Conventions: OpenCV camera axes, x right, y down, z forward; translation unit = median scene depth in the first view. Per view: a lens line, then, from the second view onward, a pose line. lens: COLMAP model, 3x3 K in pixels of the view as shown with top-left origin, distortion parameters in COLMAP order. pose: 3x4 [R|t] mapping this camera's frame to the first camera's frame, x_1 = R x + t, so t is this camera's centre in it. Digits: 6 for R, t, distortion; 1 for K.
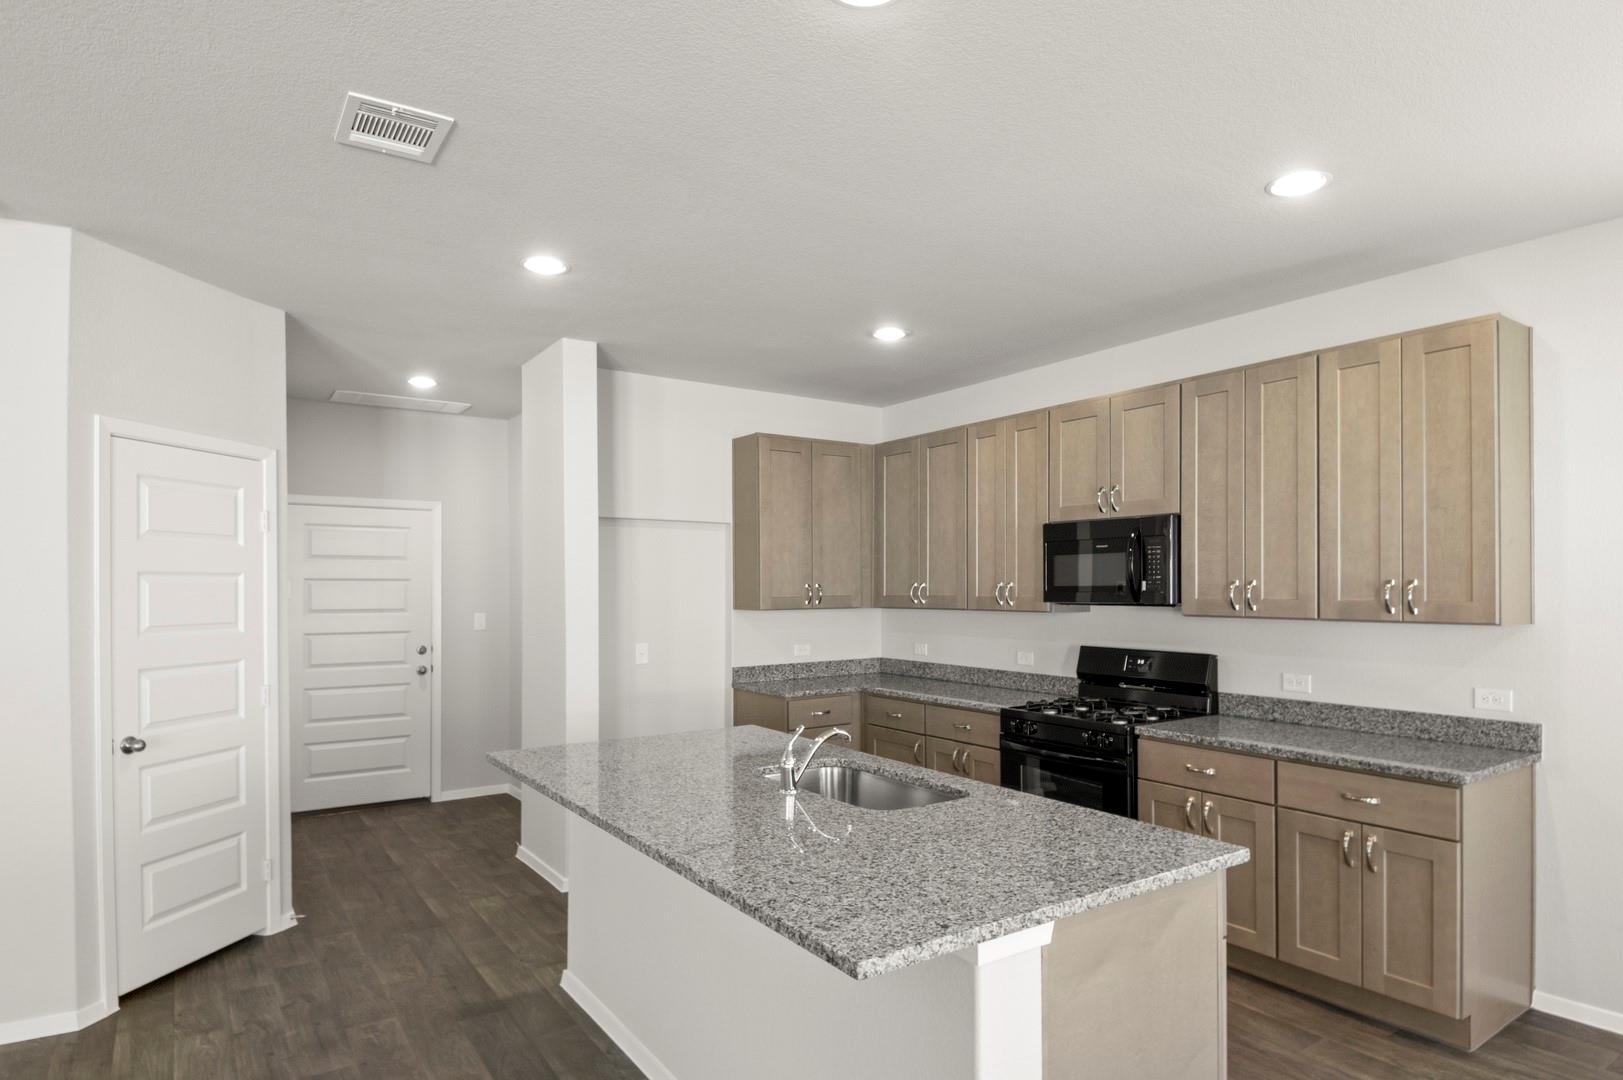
lens RADIAL K [[893.7, 0, 849.3], [0, 893.7, 585.2], [0, 0, 1]] dist [0.023709, -0.025597]
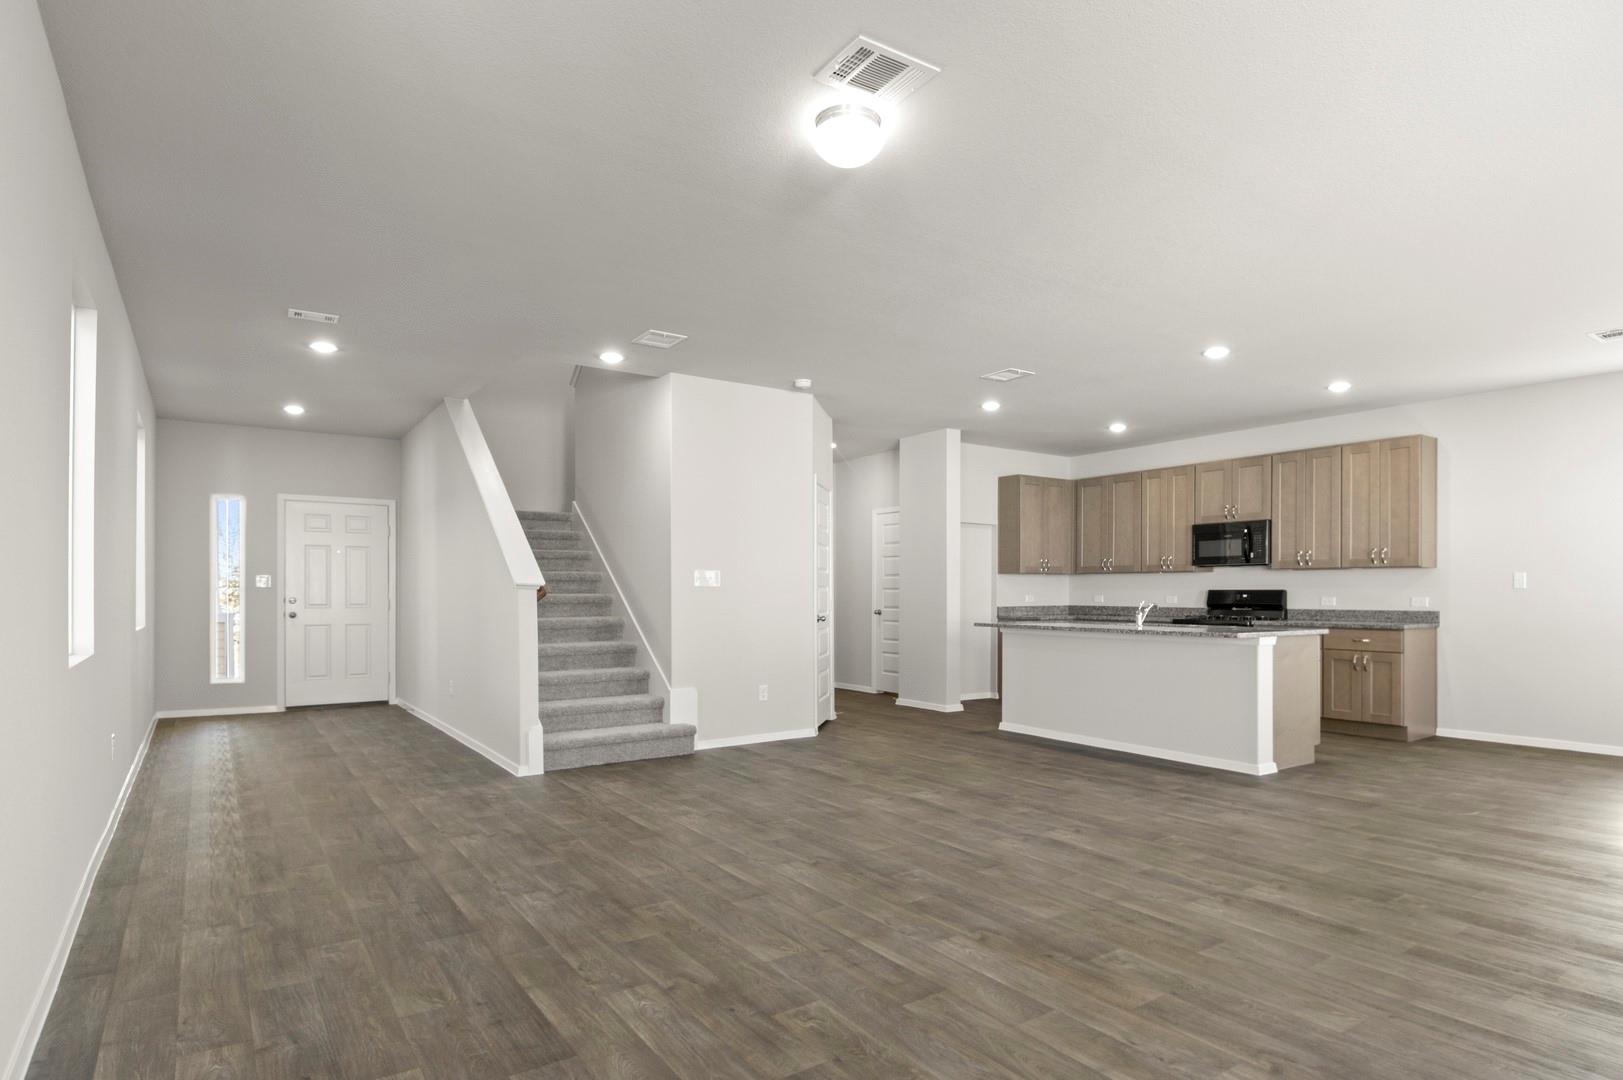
lens RADIAL K [[893.7, 0, 832.7], [0, 893.7, 593.1], [0, 0, 1]] dist [0.023709, -0.025597]
pose [[0.999993, 0.003746, -0.000434, -0.643066], [-0.003745, 0.999989, 0.002724, 0.087745], [0.000444, -0.002722, 0.999996, -1.068693]]
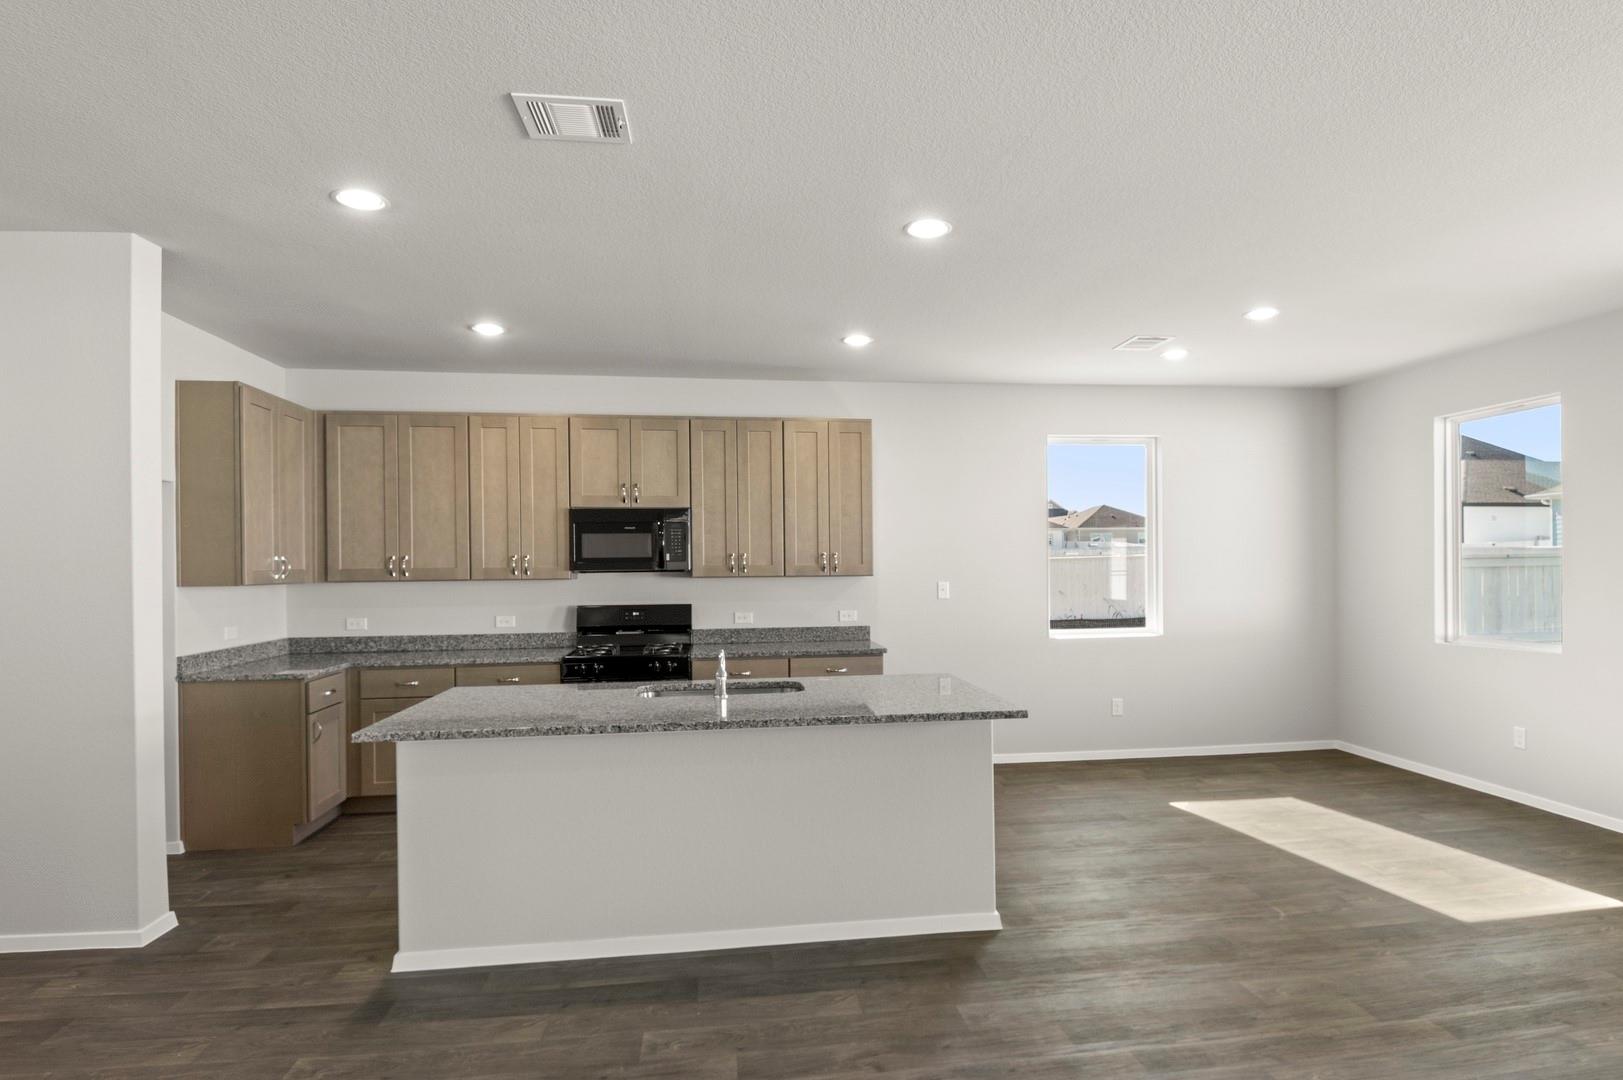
lens RADIAL K [[893.7, 0, 832.6], [0, 893.7, 560.8], [0, 0, 1]] dist [0.023709, -0.025597]
pose [[0.466874, 0.002070, 0.884322, -0.832621], [0.006208, 0.999965, -0.005618, 0.016859], [-0.884302, 0.008113, 0.466845, 0.114684]]
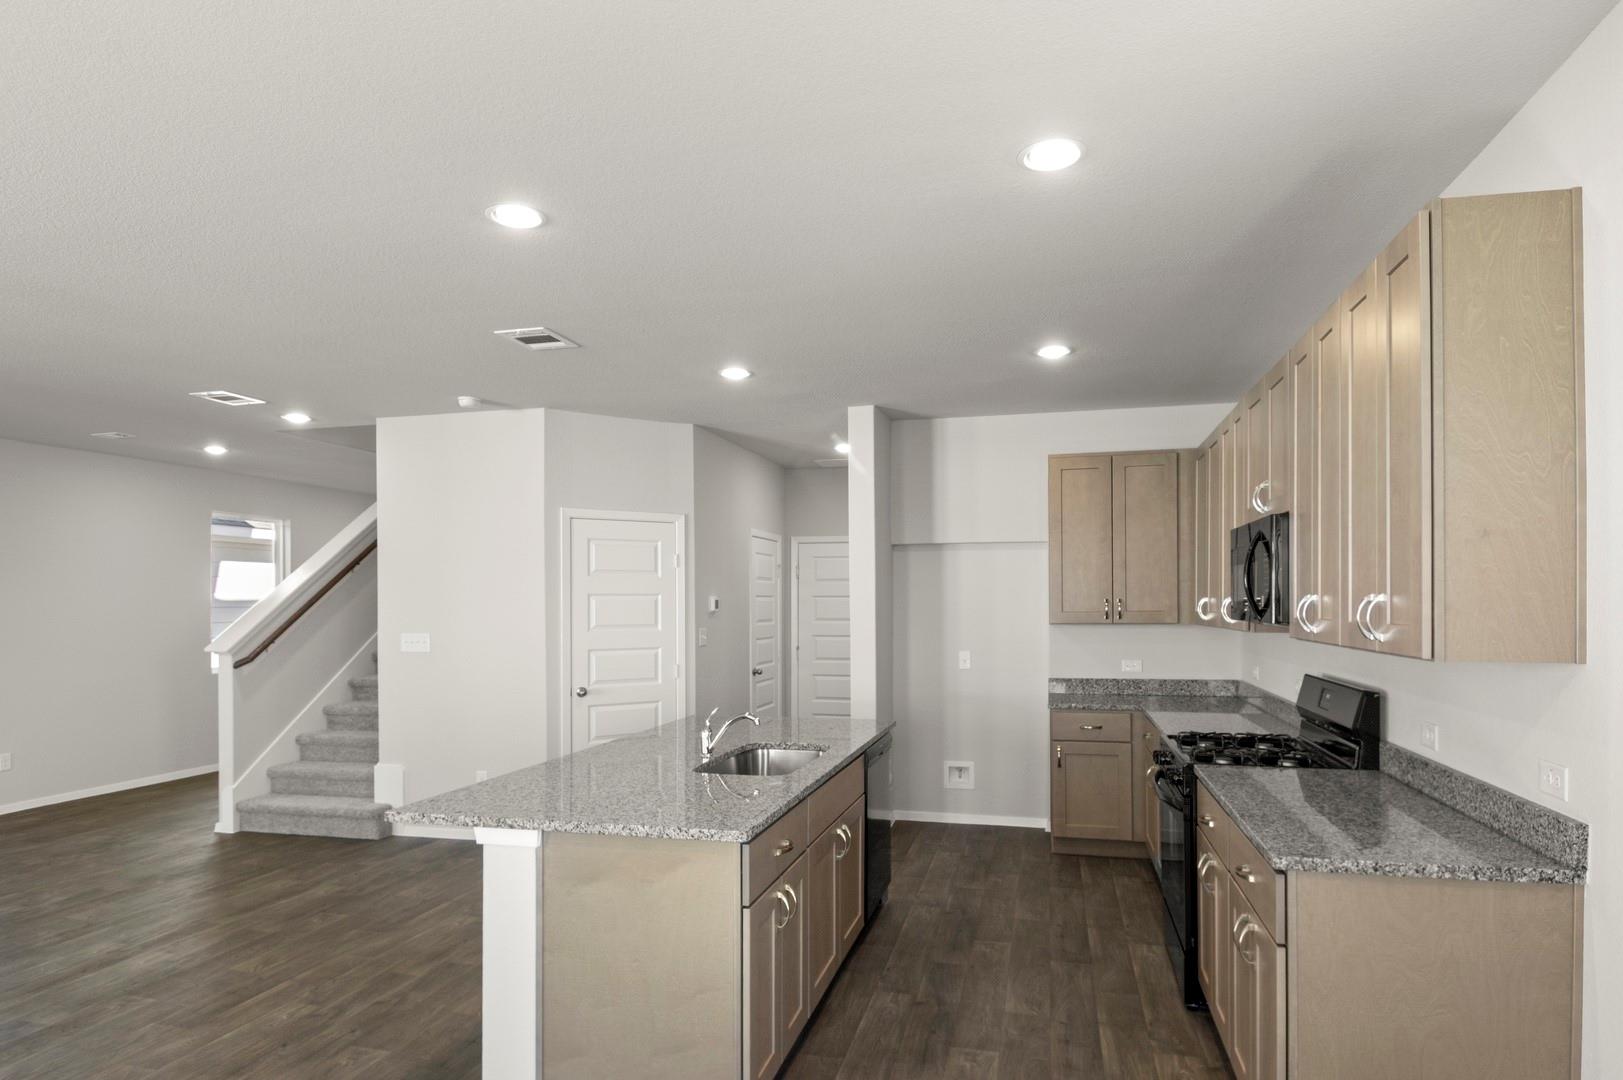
lens RADIAL K [[866.2, 0, 868.7], [0, 866.2, 606.5], [0, 0, 1]] dist [0.007555, -0.000361]
pose [[0.671215, 0.002626, -0.741258, 0.693118], [0.003398, 0.999972, 0.006619, -0.000125], [0.741255, -0.006961, 0.671188, 0.223878]]
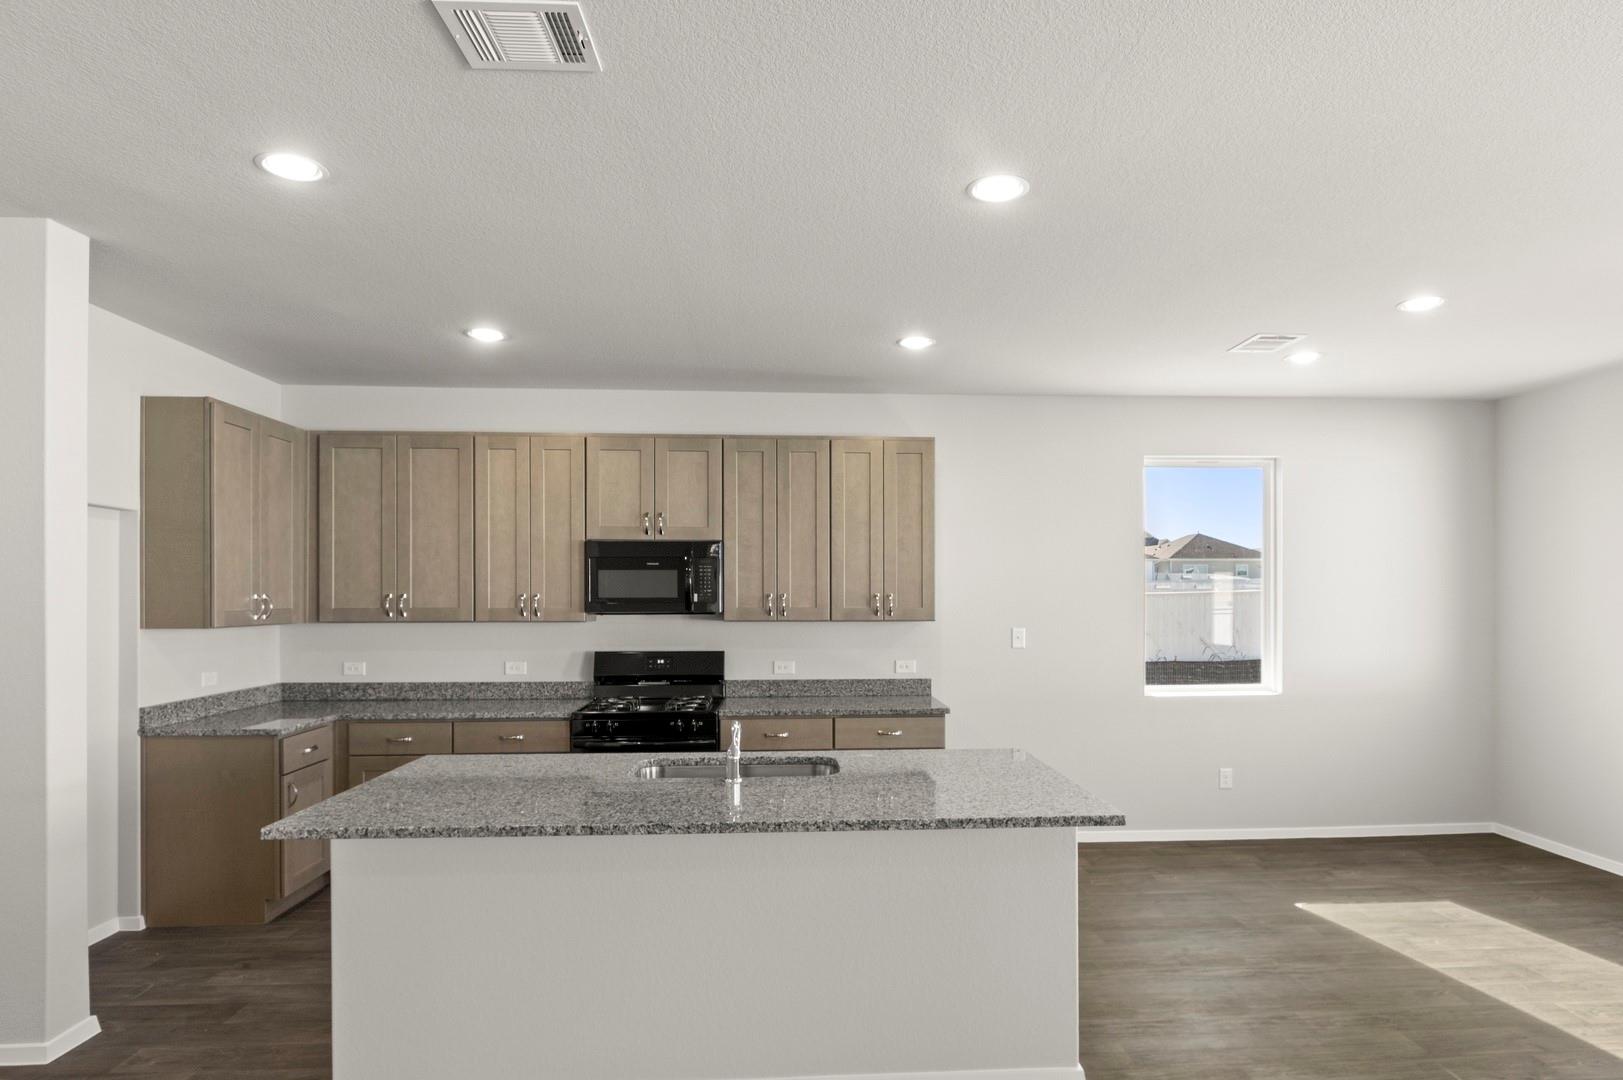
lens RADIAL K [[931.1, 0, 832.7], [0, 931.1, 587.1], [0, 0, 1]] dist [-0.002924, -0.005645]
pose [[0.534406, 0.009062, 0.845180, -0.672817], [-0.002963, 0.999956, -0.008849, -0.002801], [-0.845223, 0.002224, 0.534409, 0.168829]]
